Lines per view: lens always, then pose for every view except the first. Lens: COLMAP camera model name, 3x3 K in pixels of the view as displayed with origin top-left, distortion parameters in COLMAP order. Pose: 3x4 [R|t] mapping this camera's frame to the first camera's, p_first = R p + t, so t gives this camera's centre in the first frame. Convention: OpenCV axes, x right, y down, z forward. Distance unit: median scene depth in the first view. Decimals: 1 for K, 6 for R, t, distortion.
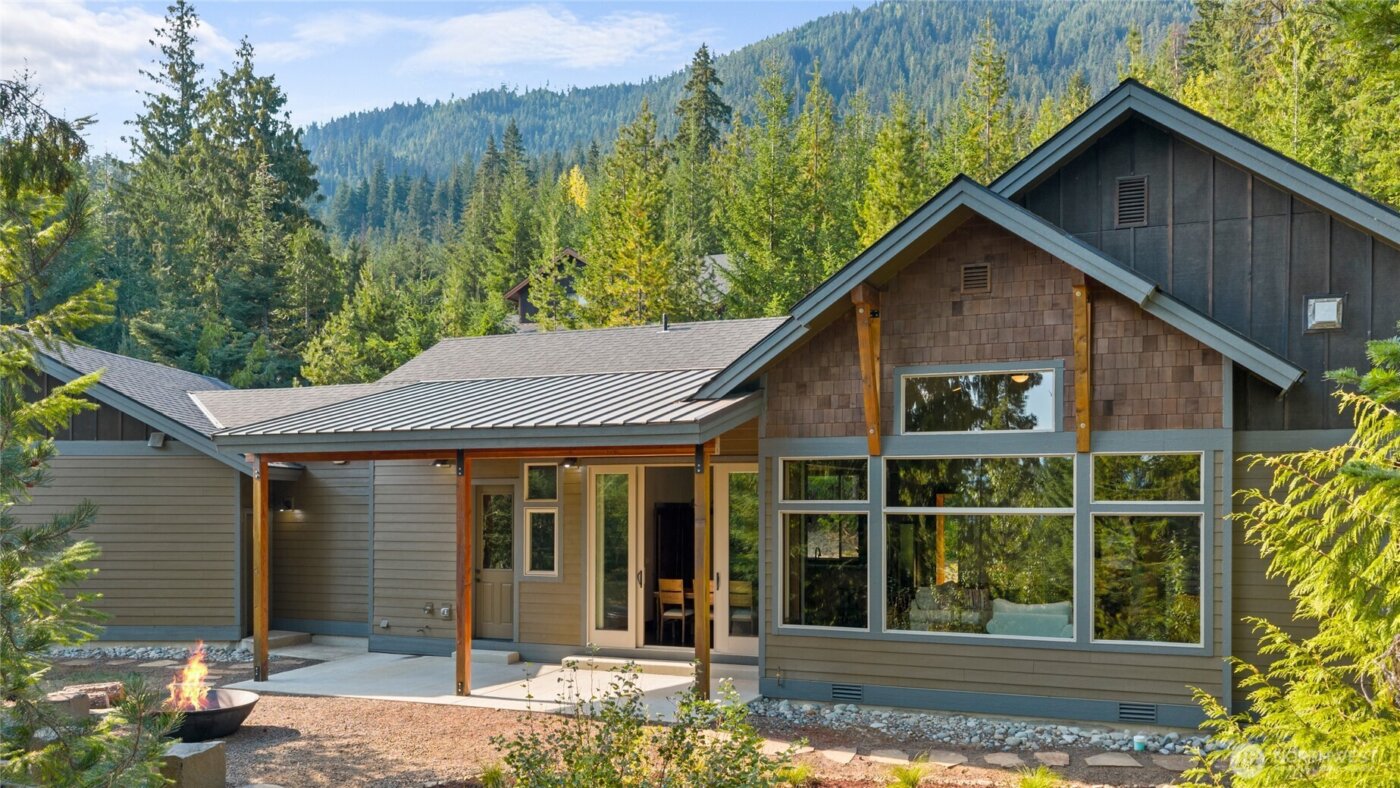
lens RADIAL K [[1400.1, 0, 700.0], [0, 1400.1, 394.0], [0, 0, 1]] dist [0.054015, -0.115519]
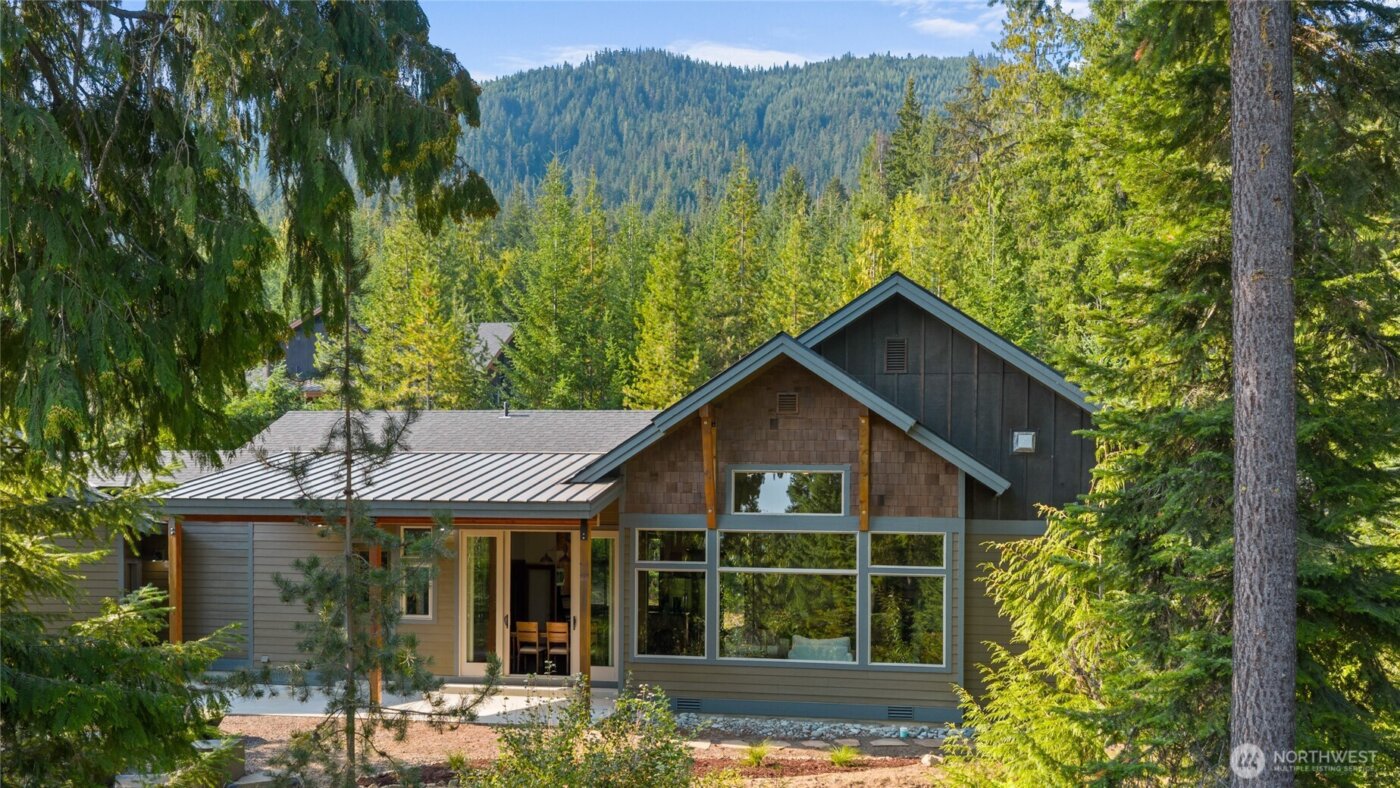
lens RADIAL K [[1249.2, 0, 700.0], [0, 1249.2, 394.0], [0, 0, 1]] dist [0.186583, -0.713432]
pose [[0.983391, 0.038174, 0.177438, -0.129700], [-0.028900, 0.998092, -0.054561, -0.024201], [-0.179182, 0.048526, 0.982618, -0.248118]]
